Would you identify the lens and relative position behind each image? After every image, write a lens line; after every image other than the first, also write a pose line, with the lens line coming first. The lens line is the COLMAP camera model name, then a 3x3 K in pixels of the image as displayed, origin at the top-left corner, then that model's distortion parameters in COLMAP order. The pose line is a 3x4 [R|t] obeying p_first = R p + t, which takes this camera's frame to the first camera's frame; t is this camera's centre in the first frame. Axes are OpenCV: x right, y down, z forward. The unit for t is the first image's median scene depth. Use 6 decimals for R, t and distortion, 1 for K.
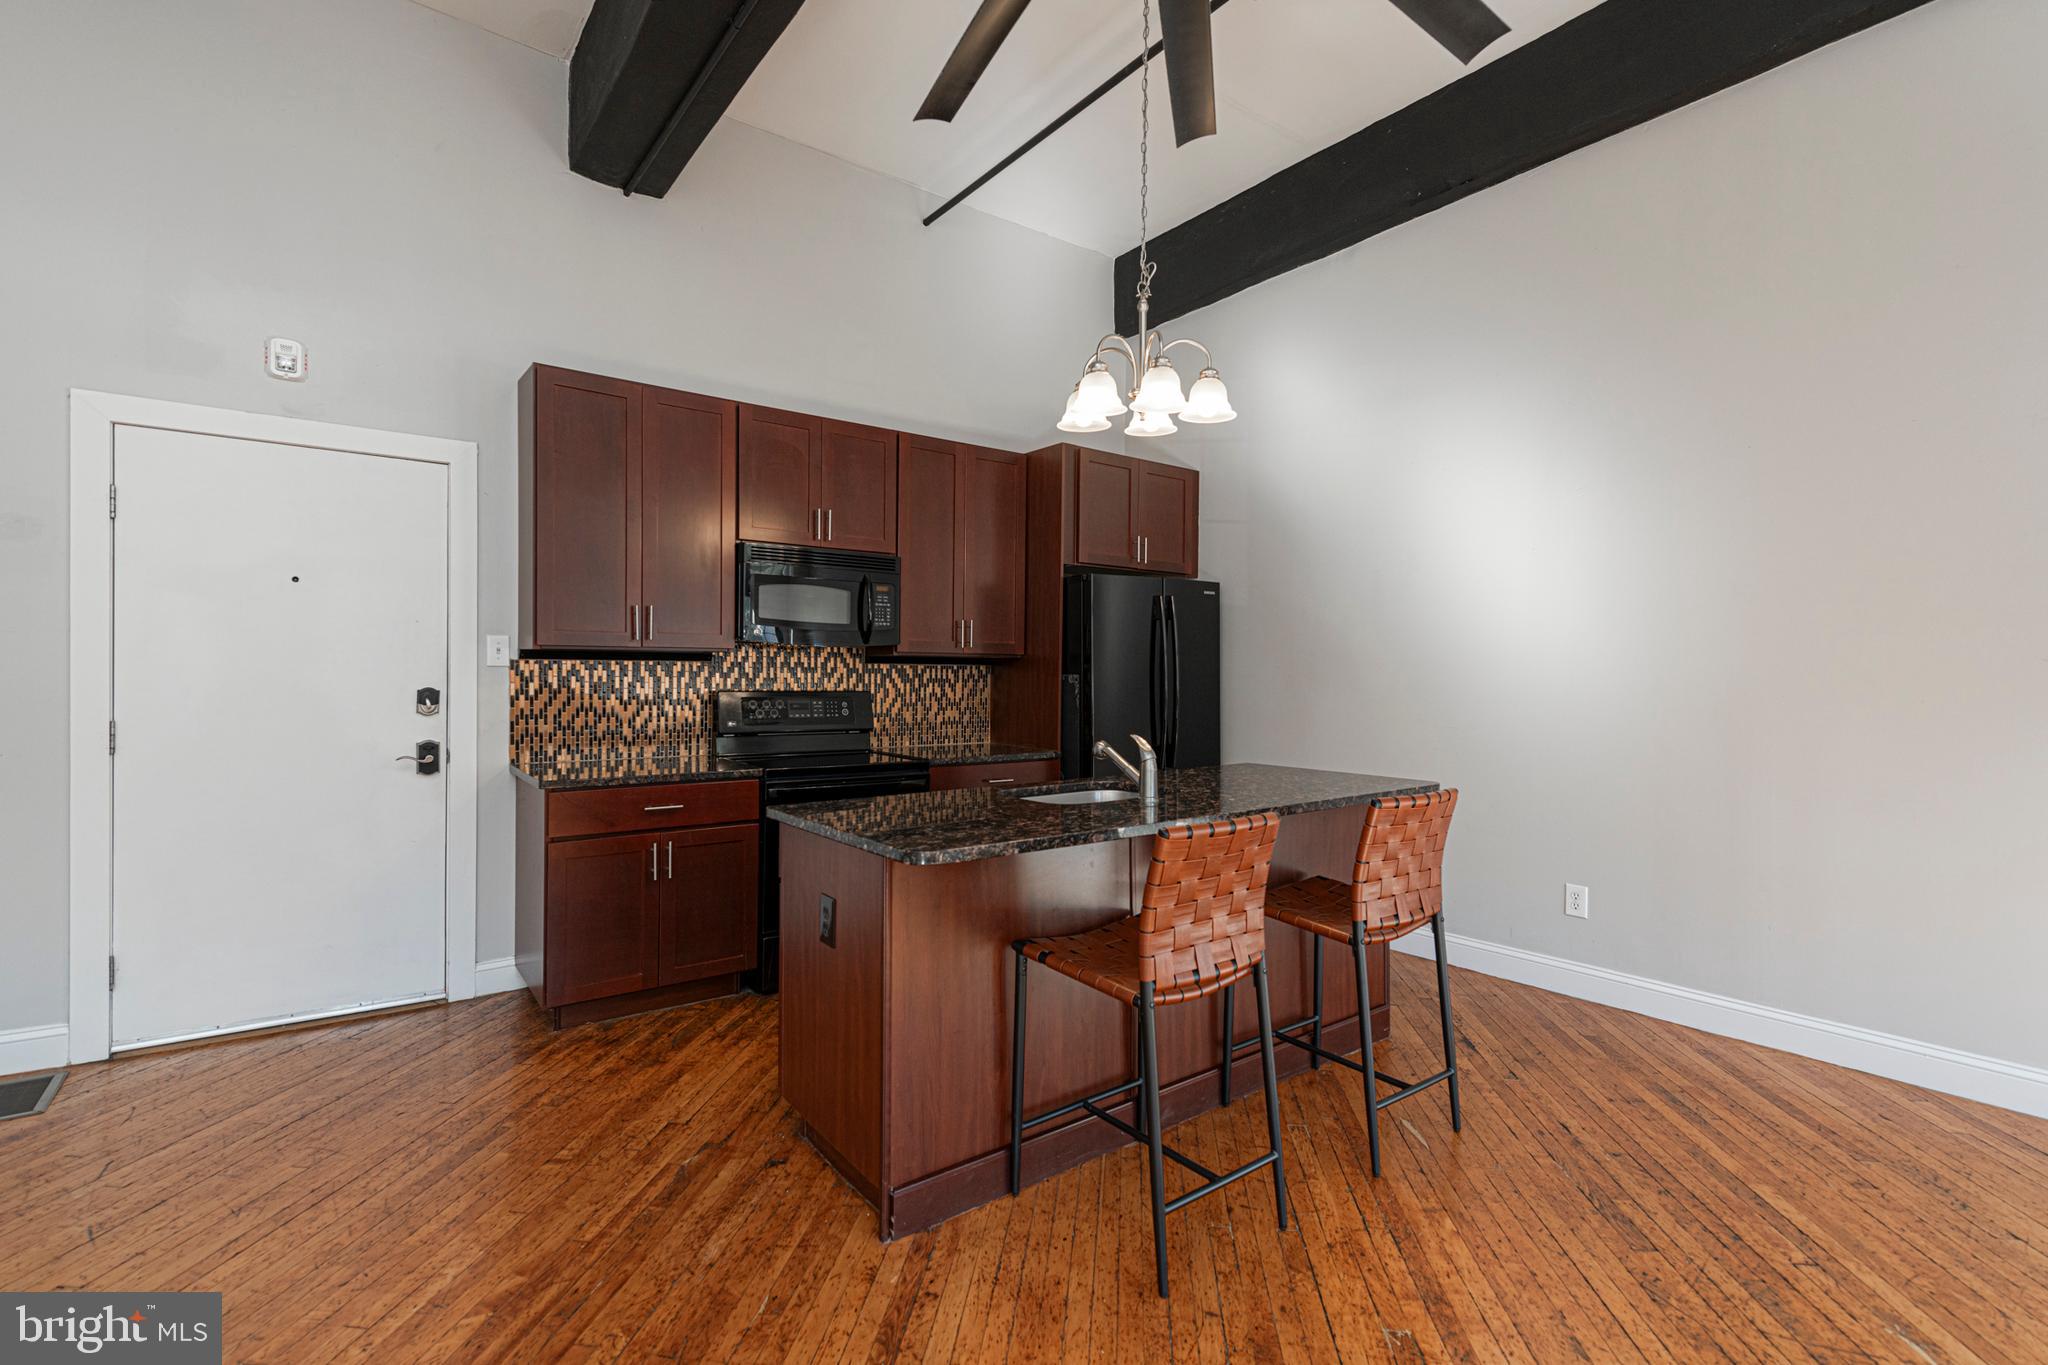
lens RADIAL K [[928.3, 0, 1027.9], [0, 928.3, 680.2], [0, 0, 1]] dist [0.024870, -0.011000]
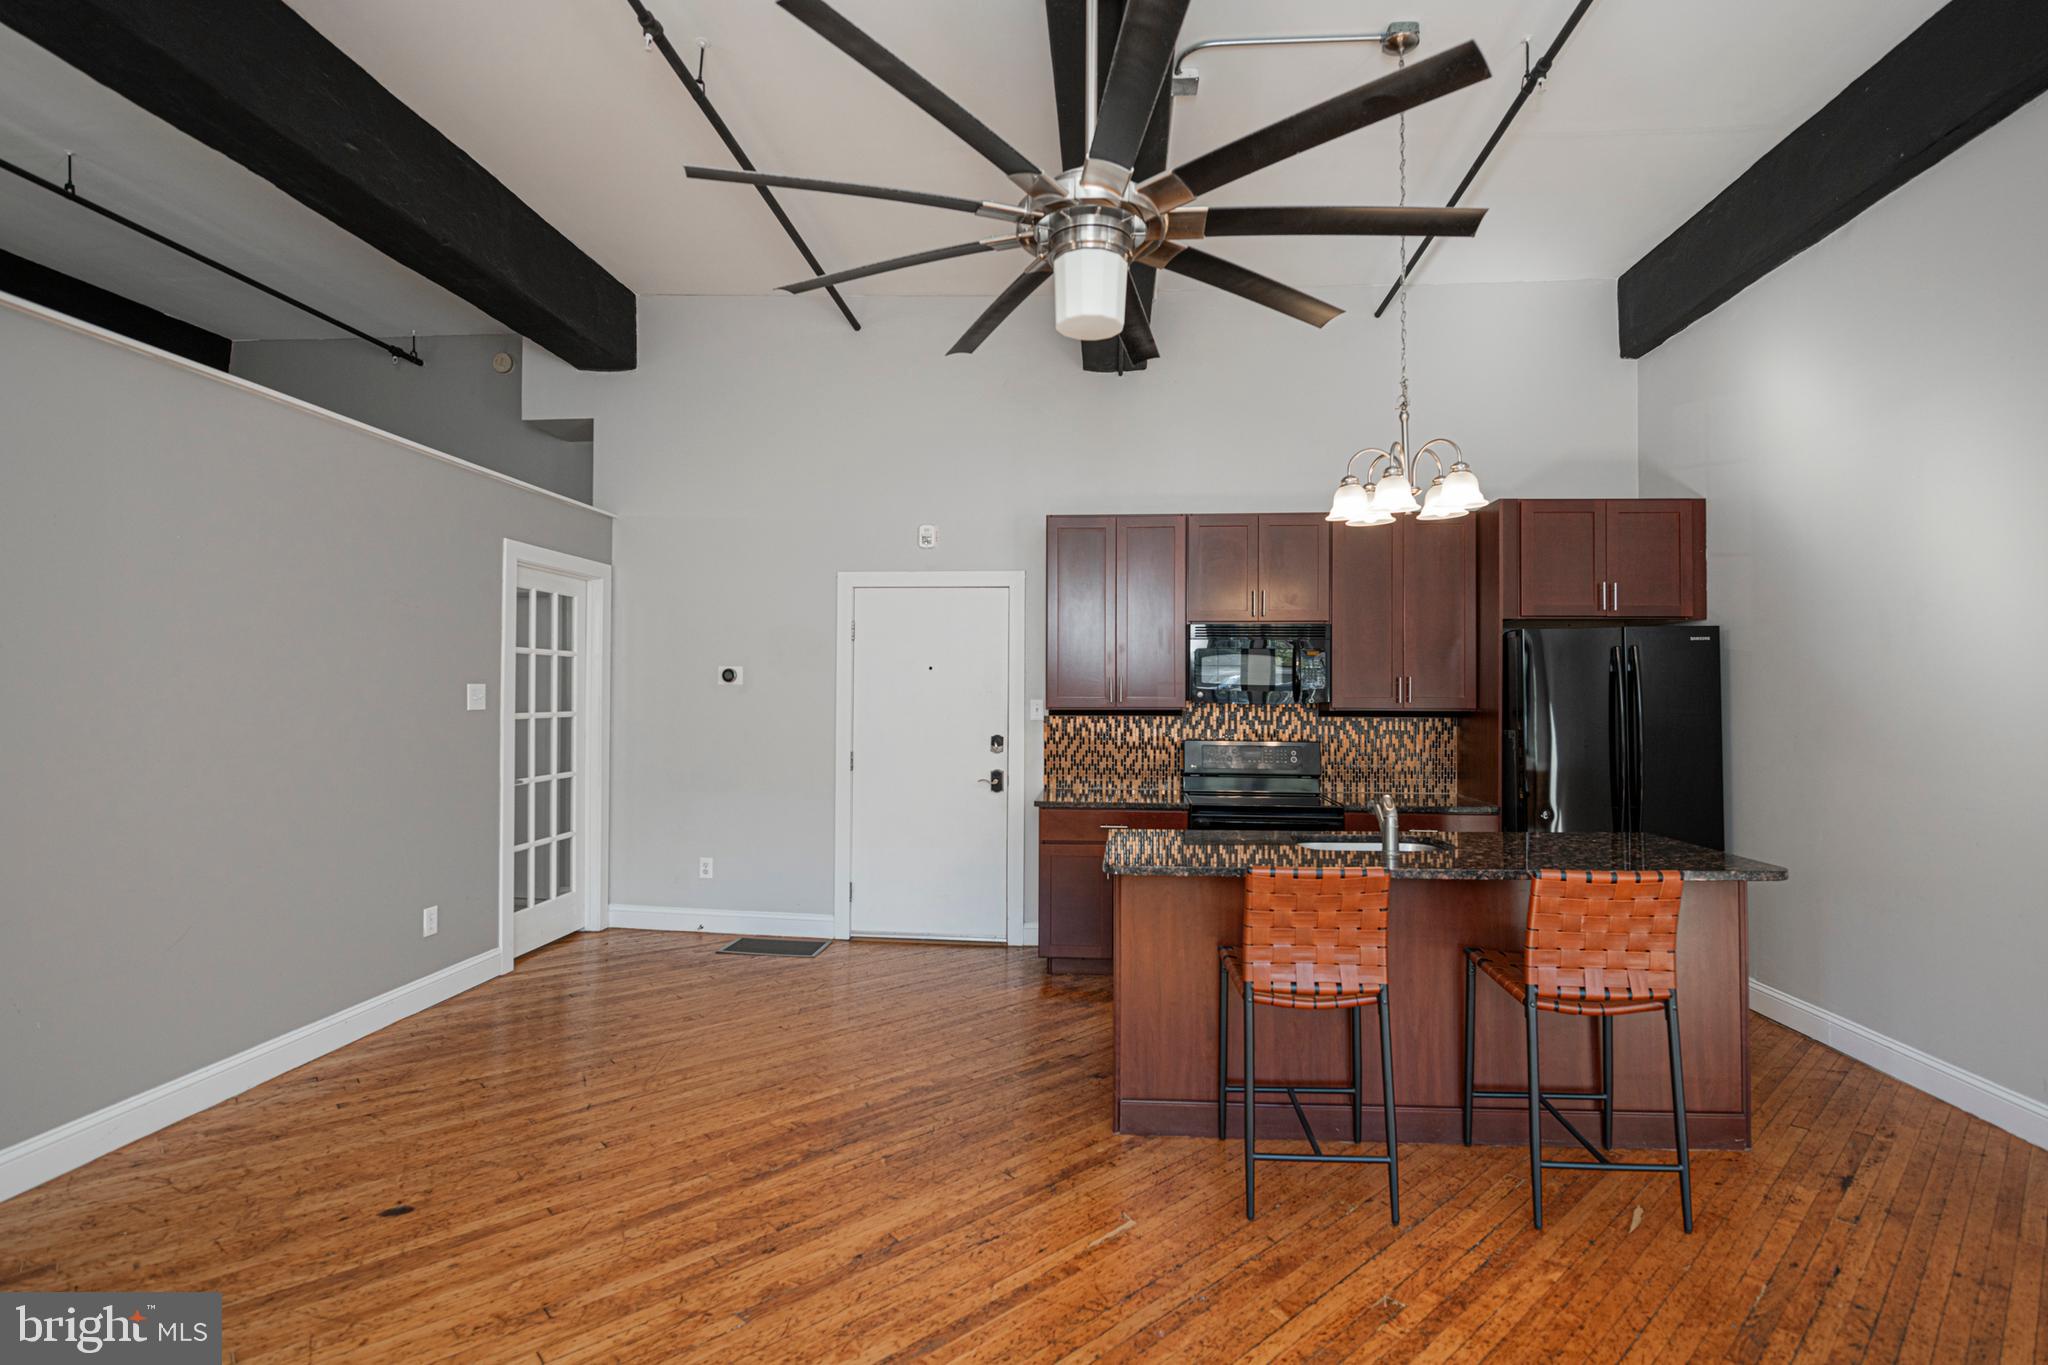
lens RADIAL K [[961.3, 0, 1054.5], [0, 961.3, 680.2], [0, 0, 1]] dist [-0.011440, -0.000538]
pose [[0.756118, -0.015517, -0.654251, 0.406473], [-0.004479, 0.999573, -0.028884, -0.032173], [0.654420, 0.024770, 0.755725, -0.110406]]
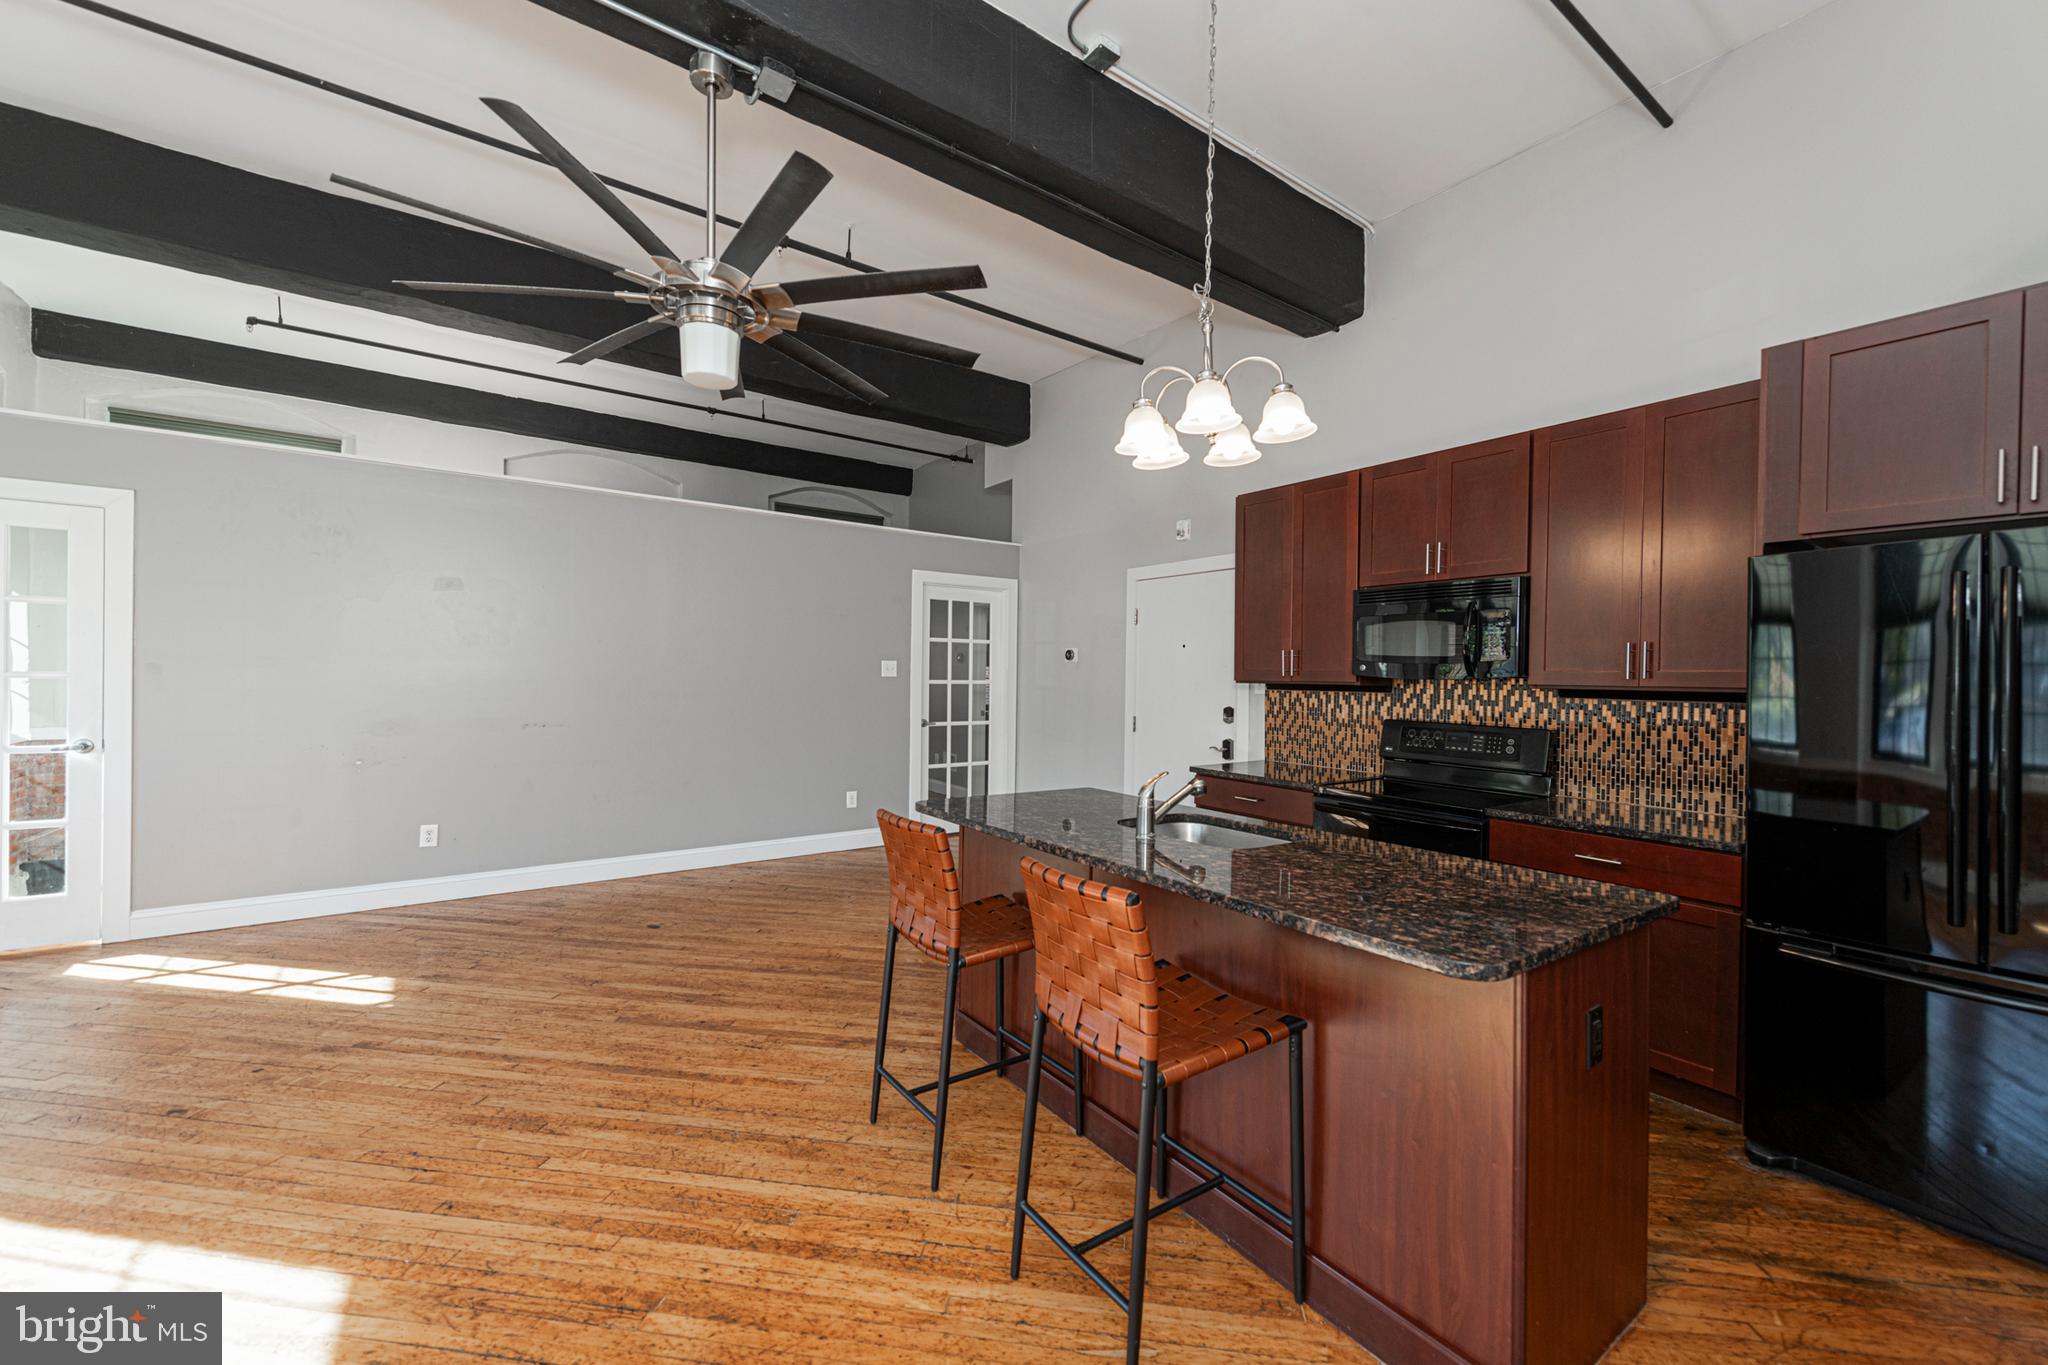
lens RADIAL K [[801.6, 0, 1028.8], [0, 801.6, 680.4], [0, 0, 1]] dist [0.015193, -0.005056]
pose [[-0.030376, -0.000086, -0.999539, 0.691909], [-0.024045, 0.999711, 0.000645, -0.026735], [0.999249, 0.024053, -0.030370, 0.617847]]
